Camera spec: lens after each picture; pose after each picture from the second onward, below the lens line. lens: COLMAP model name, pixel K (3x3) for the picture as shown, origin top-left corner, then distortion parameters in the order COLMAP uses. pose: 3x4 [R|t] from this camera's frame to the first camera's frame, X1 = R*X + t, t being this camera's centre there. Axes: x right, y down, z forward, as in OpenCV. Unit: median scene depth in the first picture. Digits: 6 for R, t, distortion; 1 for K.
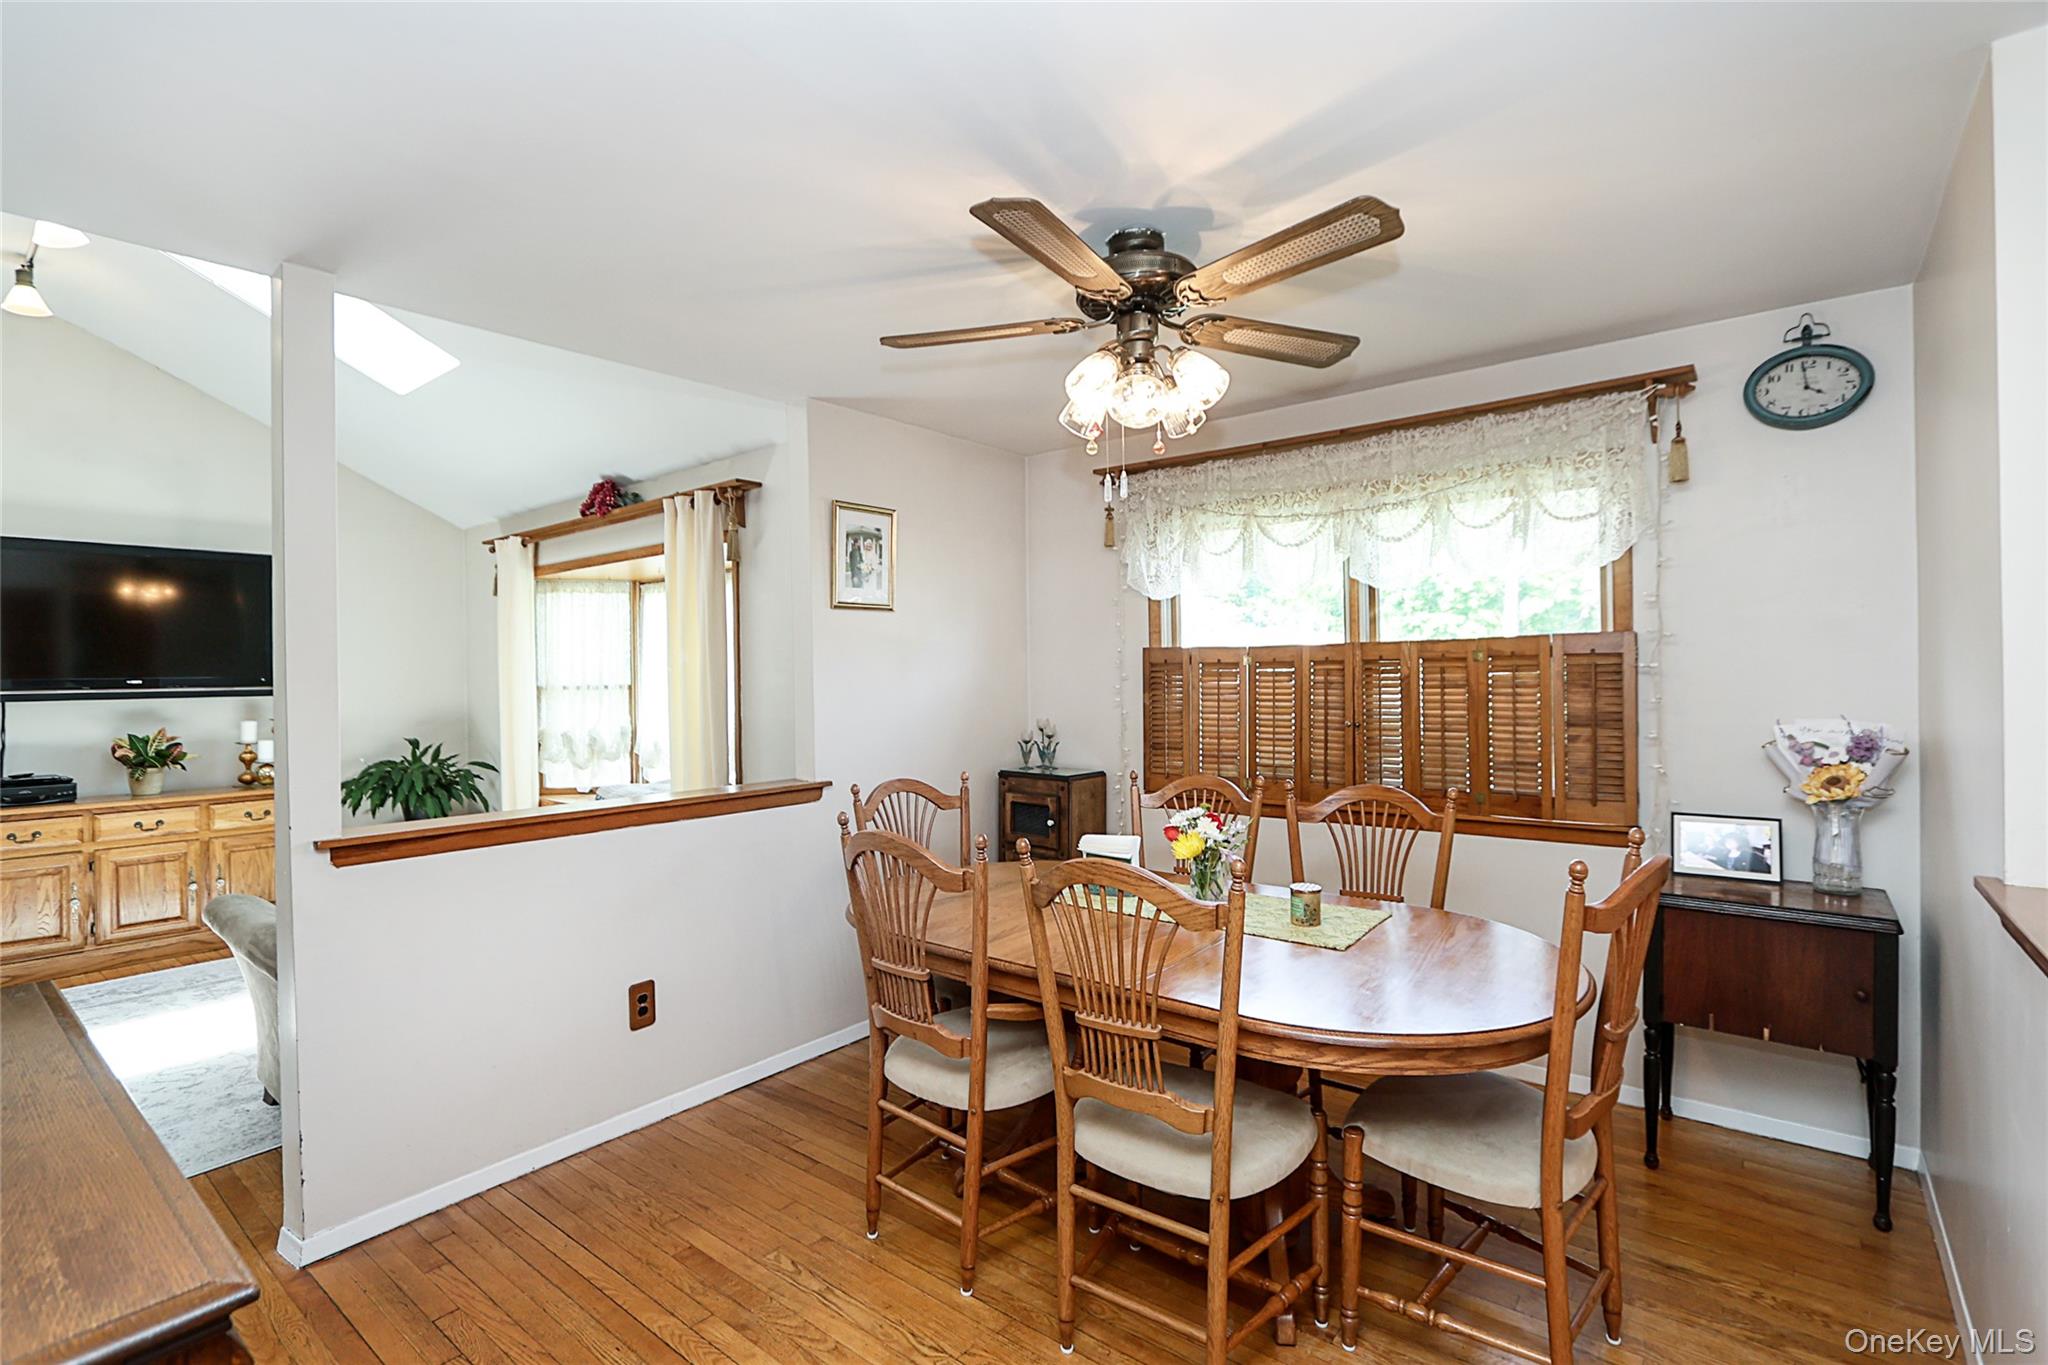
lens RADIAL K [[961.1, 0, 1068.1], [0, 961.1, 684.0], [0, 0, 1]] dist [-0.009792, 0.000387]
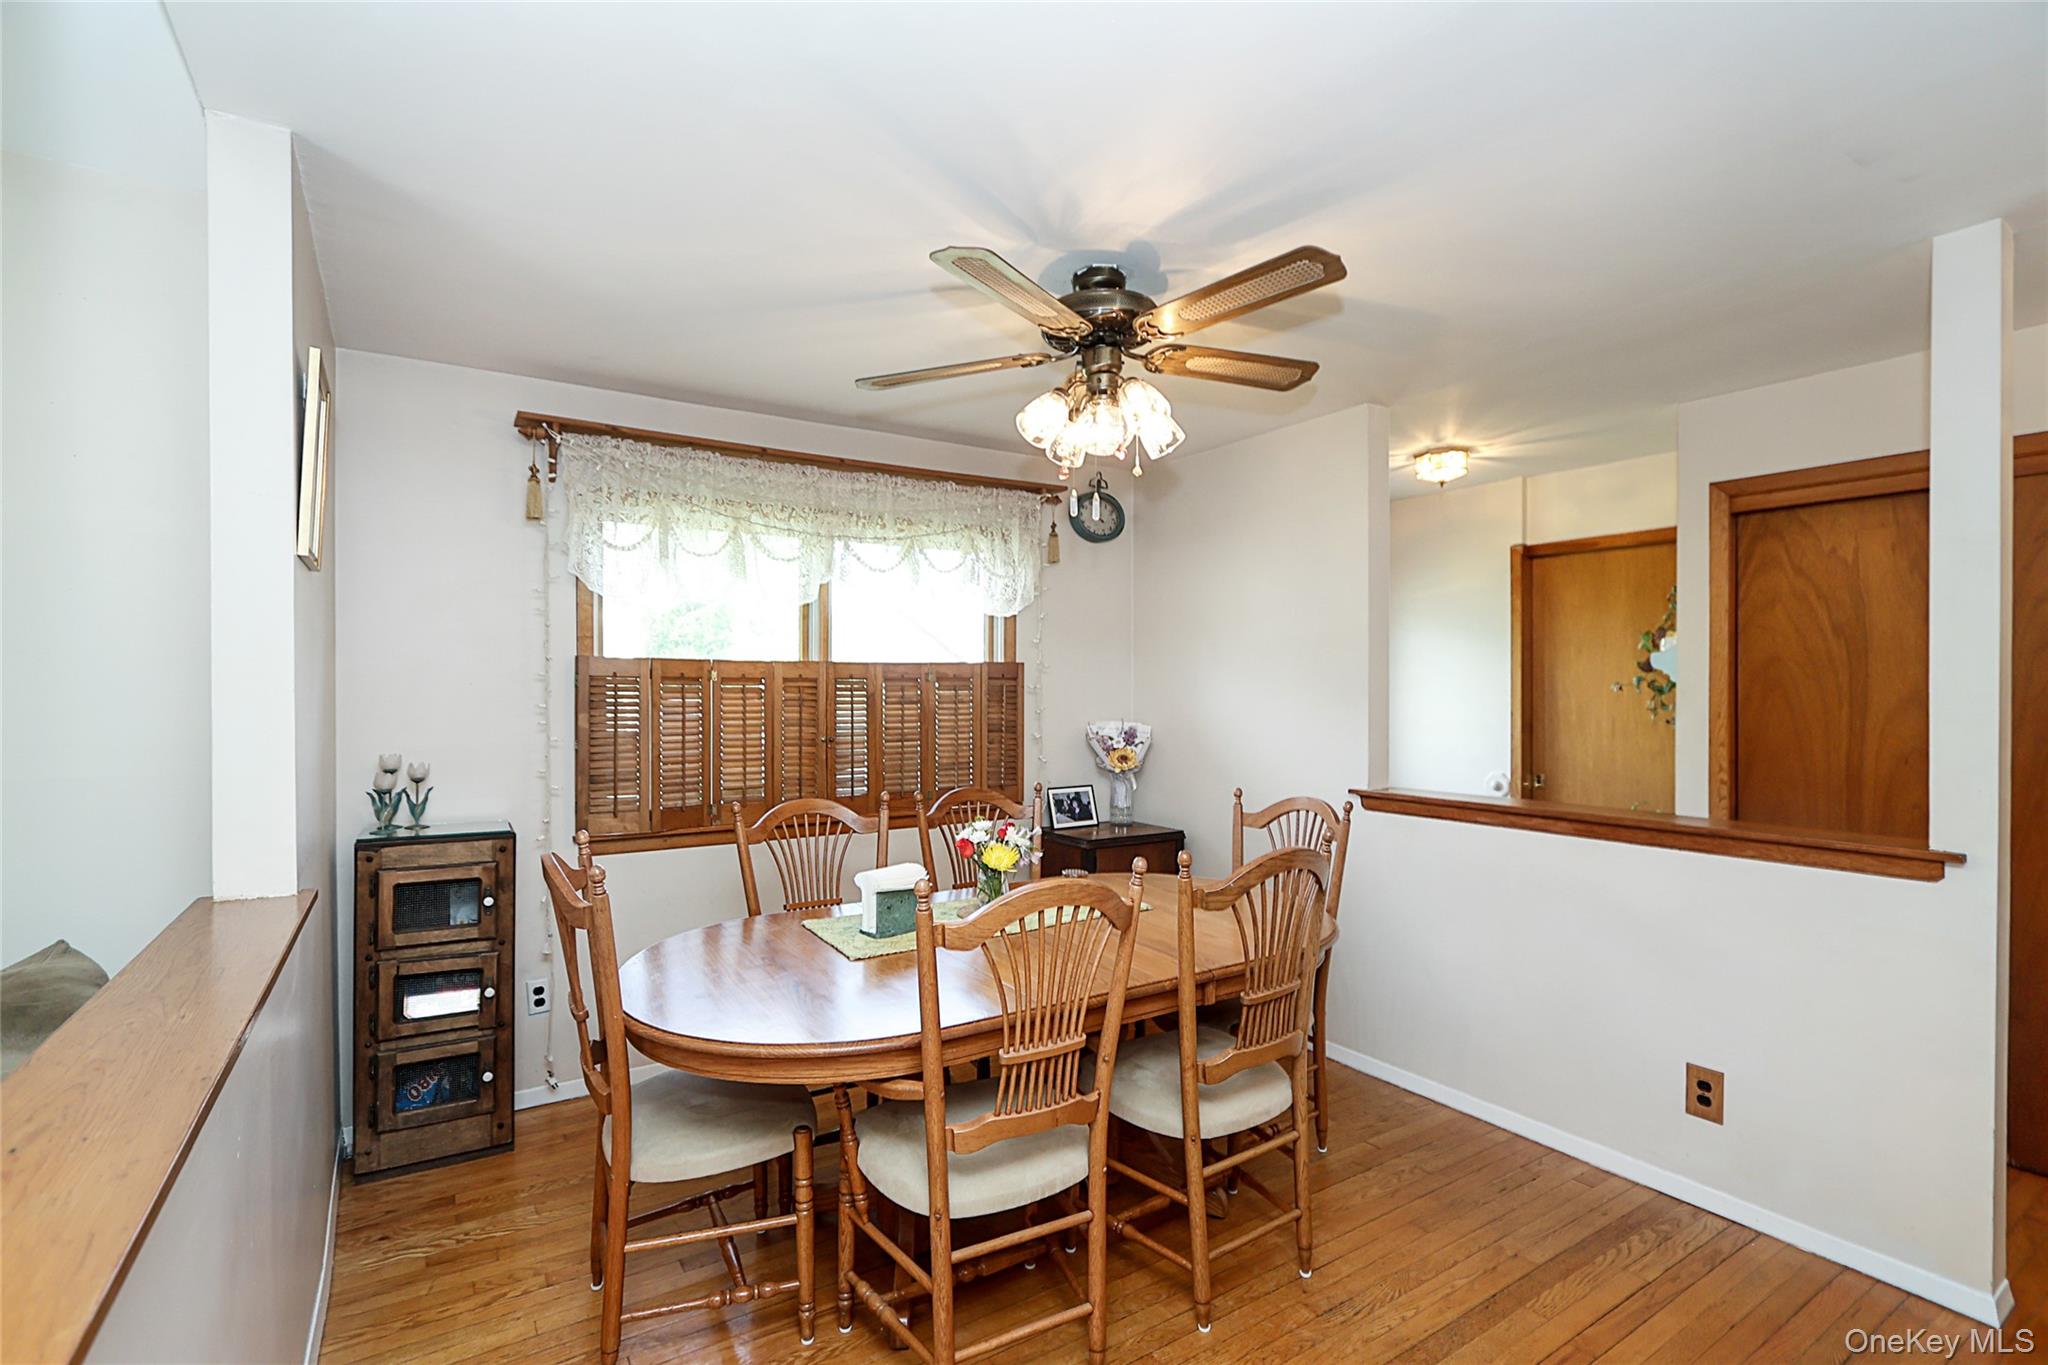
lens RADIAL K [[901.3, 0, 1007.6], [0, 901.3, 690.2], [0, 0, 1]] dist [-0.009355, -0.000076]
pose [[0.356088, 0.008783, 0.934411, -0.591858], [0.004127, 0.999931, -0.010972, 0.000003], [-0.934443, 0.007763, 0.356027, 0.499962]]
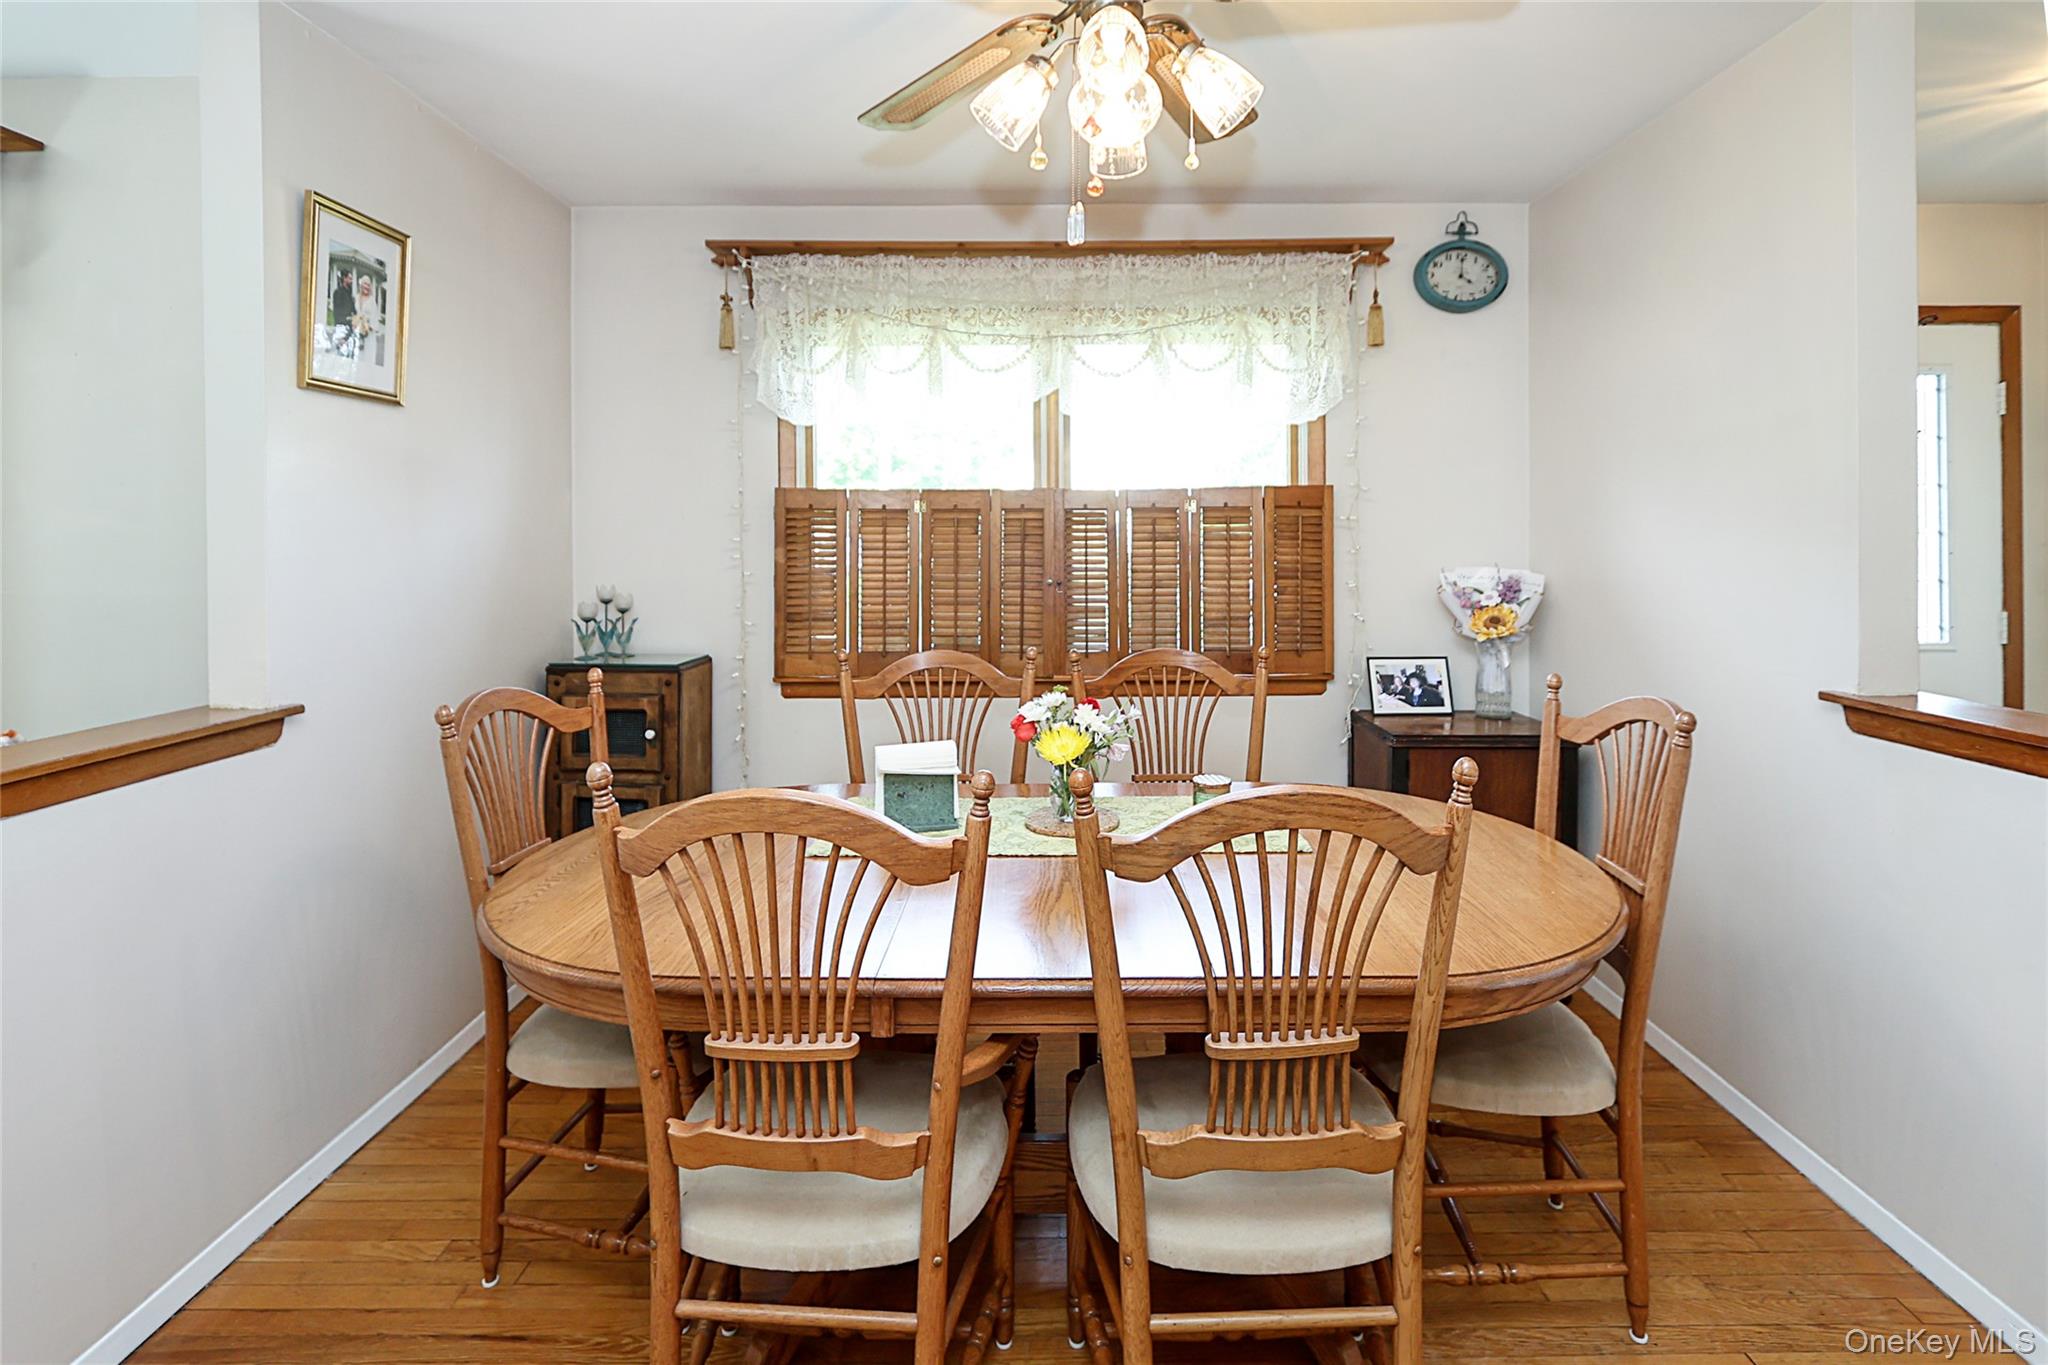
lens RADIAL K [[961.1, 0, 1060.5], [0, 961.1, 545.9], [0, 0, 1]] dist [-0.009792, 0.000387]
pose [[0.788230, 0.004113, 0.615367, -0.254866], [-0.000051, 0.999978, -0.006618, 0.015474], [-0.615381, 0.005185, 0.788213, 0.327862]]
